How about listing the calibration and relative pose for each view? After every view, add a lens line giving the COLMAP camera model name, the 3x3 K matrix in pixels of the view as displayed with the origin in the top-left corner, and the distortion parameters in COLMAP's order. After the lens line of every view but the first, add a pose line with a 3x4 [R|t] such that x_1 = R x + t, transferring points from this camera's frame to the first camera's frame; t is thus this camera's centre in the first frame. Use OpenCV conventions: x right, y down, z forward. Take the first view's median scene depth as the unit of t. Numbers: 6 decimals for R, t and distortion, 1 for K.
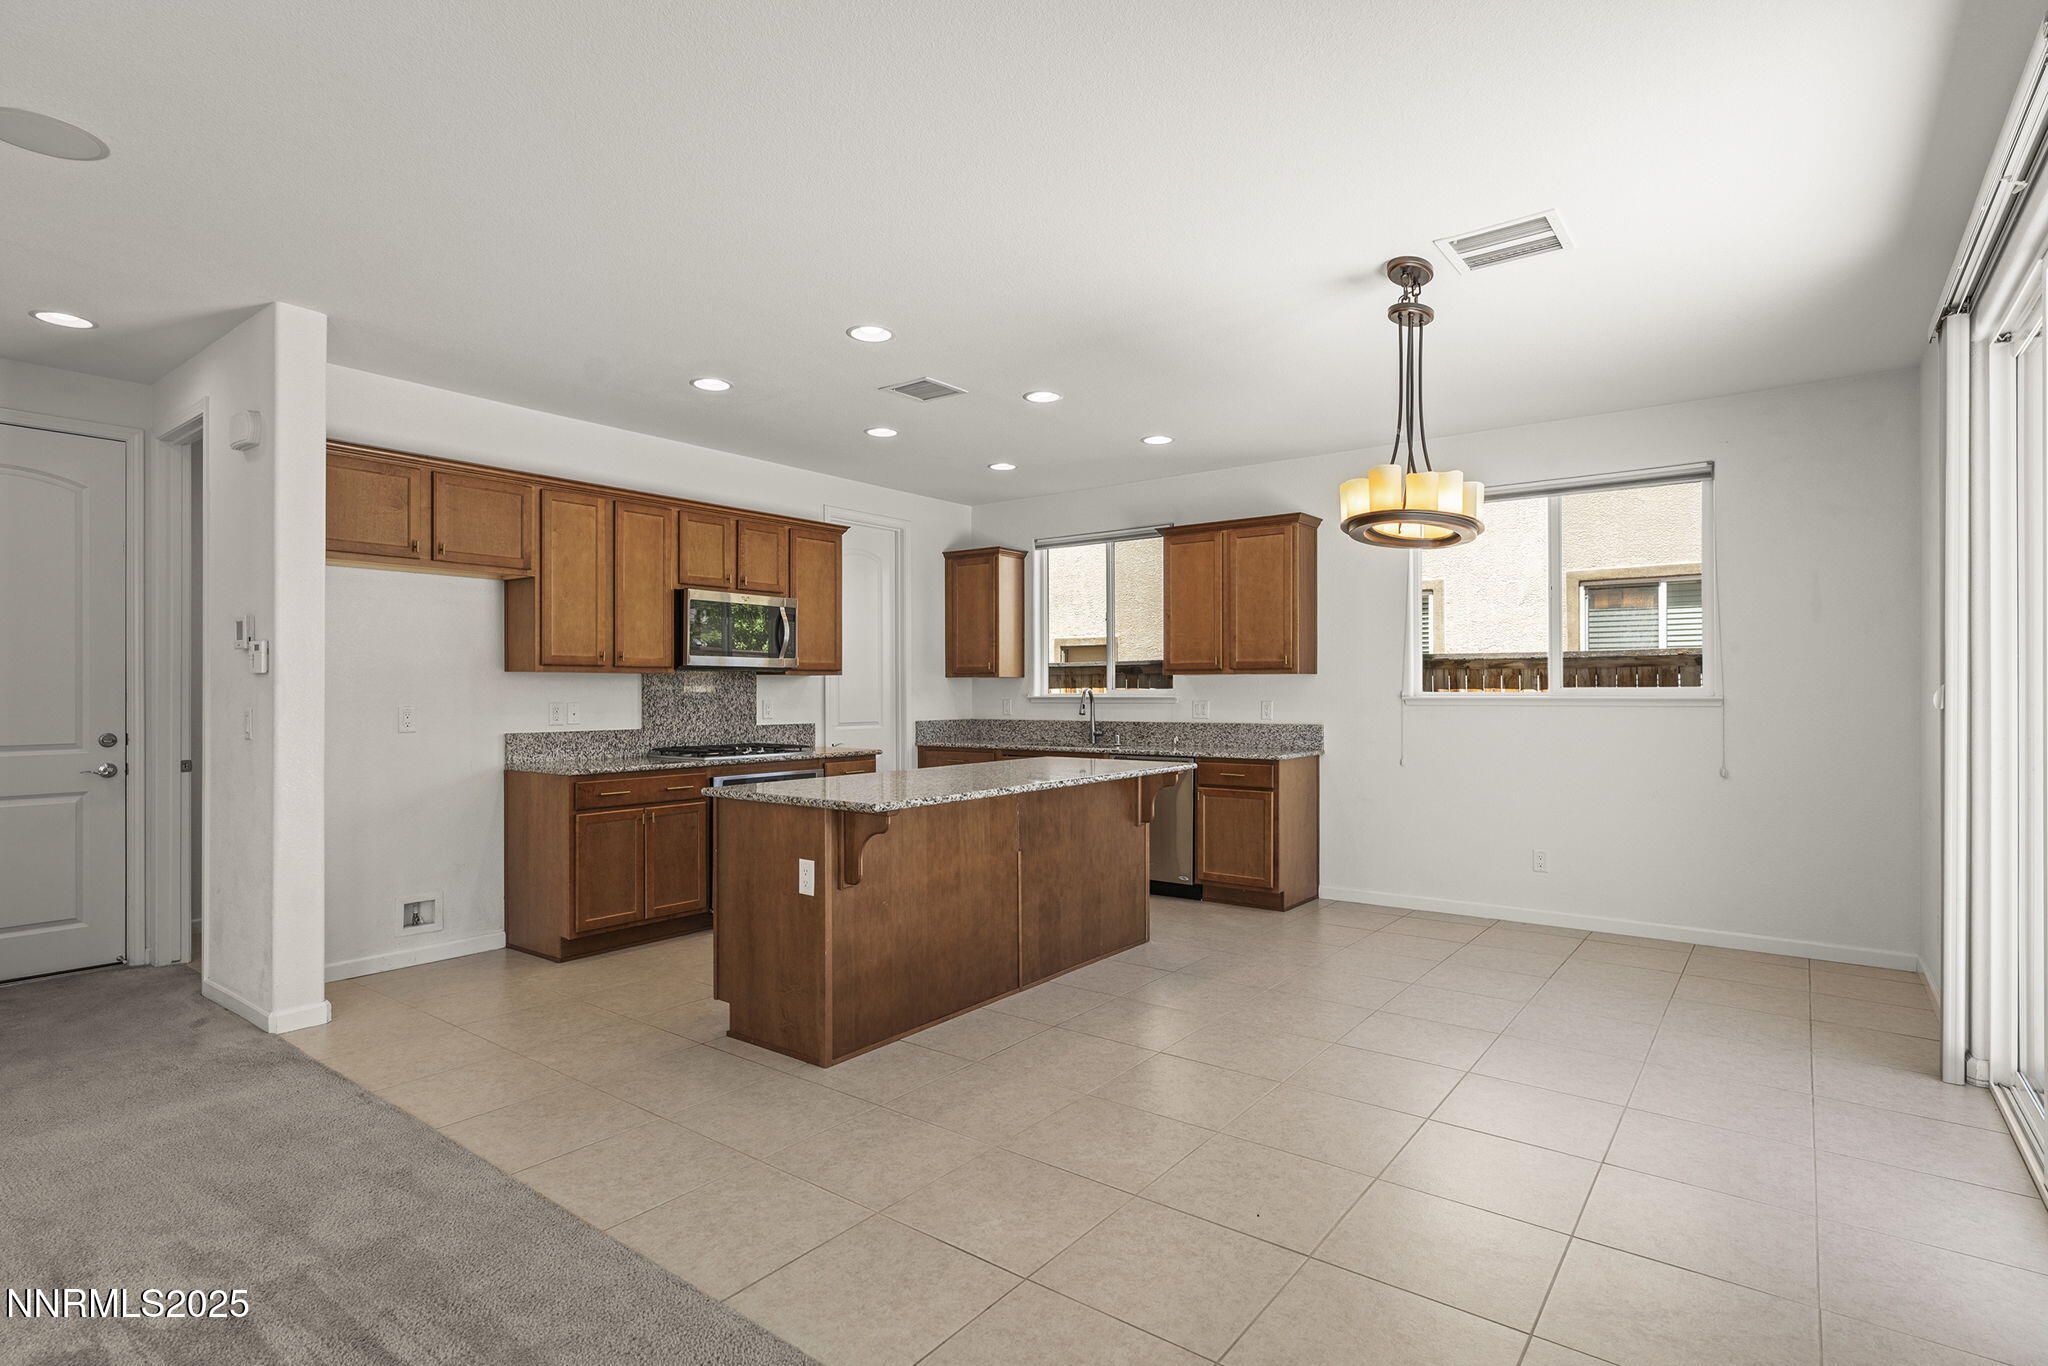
lens RADIAL K [[1009.7, 0, 1031.1], [0, 1009.7, 685.7], [0, 0, 1]] dist [-0.010297, 0.003436]
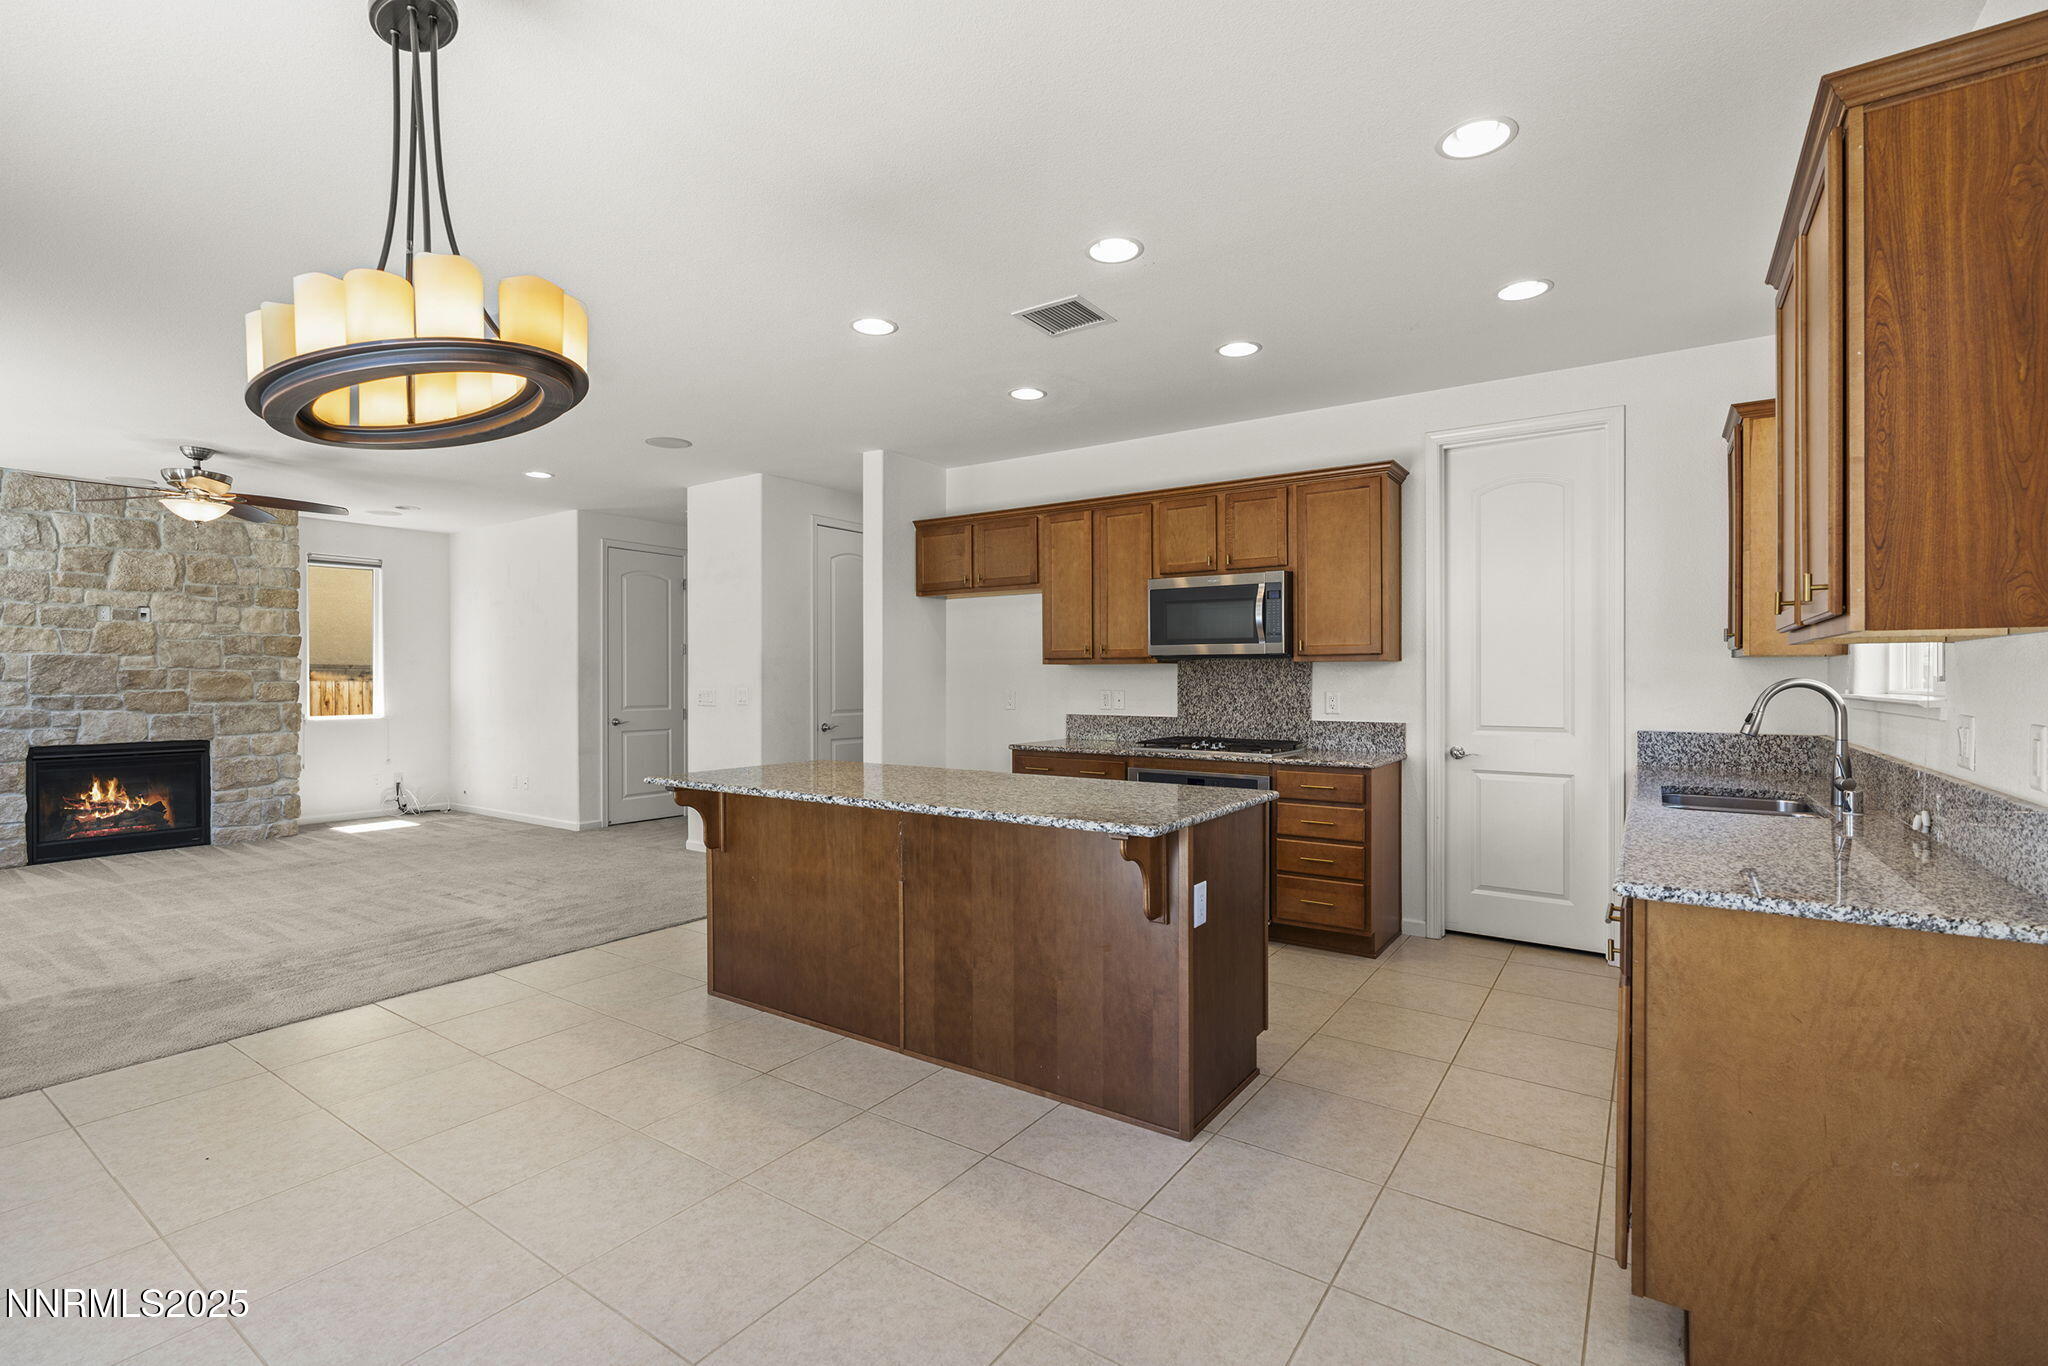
lens RADIAL K [[930.1, 0, 1090.2], [0, 930.1, 698.7], [0, 0, 1]] dist [0.001080, 0.004195]
pose [[0.064098, 0.024263, -0.997649, 0.636499], [0.004080, 0.999690, 0.024574, 0.000031], [0.997935, -0.005645, 0.063979, 0.950085]]
